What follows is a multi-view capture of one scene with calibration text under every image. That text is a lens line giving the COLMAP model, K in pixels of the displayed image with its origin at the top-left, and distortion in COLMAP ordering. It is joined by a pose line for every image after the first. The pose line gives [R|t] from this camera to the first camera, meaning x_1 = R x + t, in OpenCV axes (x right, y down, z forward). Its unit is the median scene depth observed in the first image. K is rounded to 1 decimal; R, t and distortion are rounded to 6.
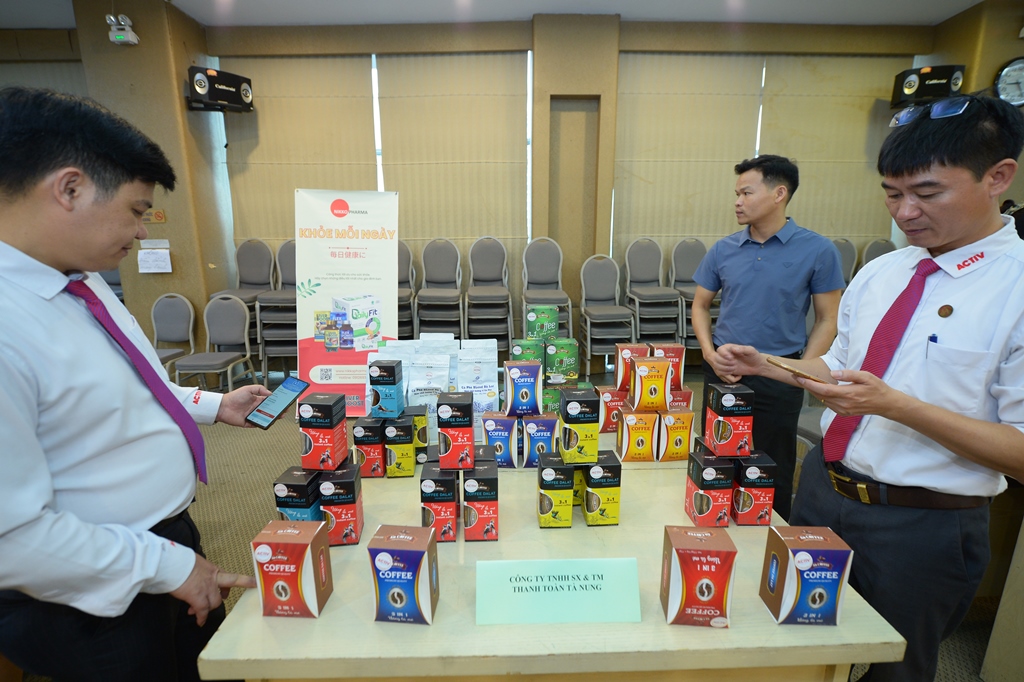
lens RADIAL K [[453.5, 0, 515.2], [0, 453.5, 337.9], [0, 0, 1]] dist [0.002887, 0.000592]
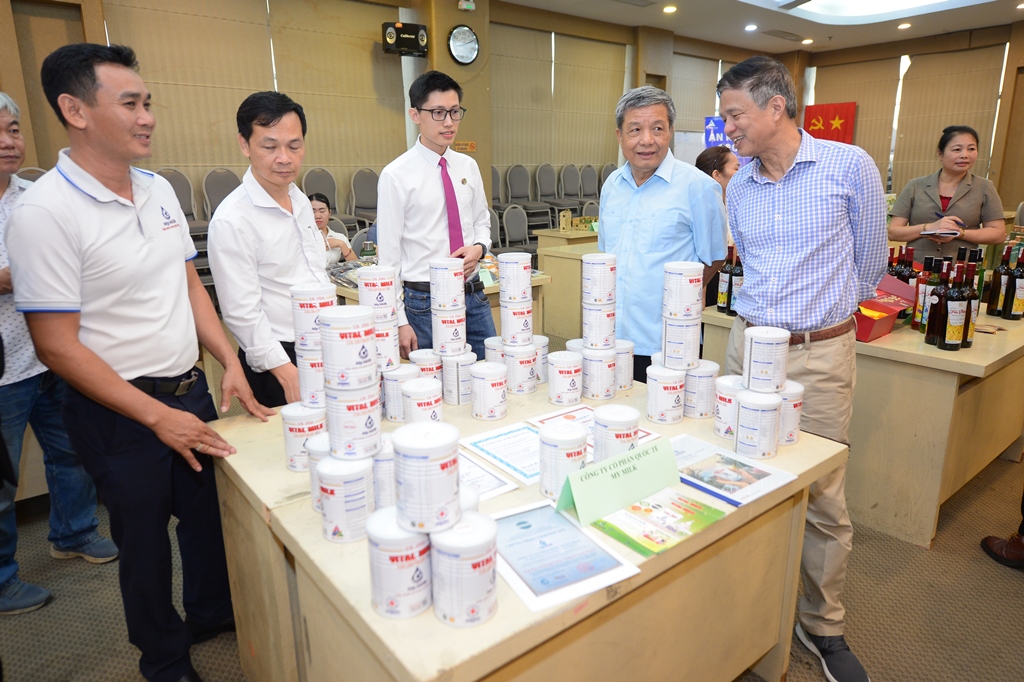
lens RADIAL K [[654.7, 0, 511.1], [0, 654.7, 336.4], [0, 0, 1]] dist [-0.003224, -0.000251]
pose [[0.793767, -0.153565, 0.588516, 0.007545], [0.132370, 0.988025, 0.079276, 0.104134], [-0.593643, 0.014975, 0.804589, -0.477961]]
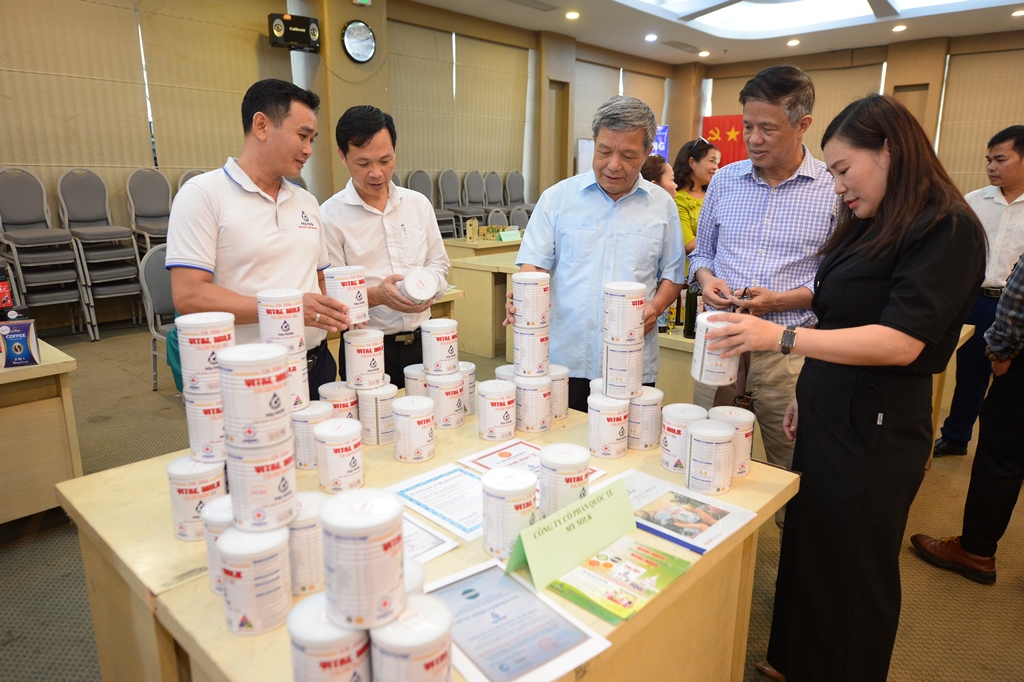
lens RADIAL K [[681.4, 0, 514.1], [0, 681.4, 337.5], [0, 0, 1]] dist [-0.000757, -0.001987]
pose [[0.694460, -0.158689, 0.701814, 0.012329], [0.140599, 0.986502, 0.083935, 0.096975], [-0.705661, 0.040385, 0.707398, -0.455456]]
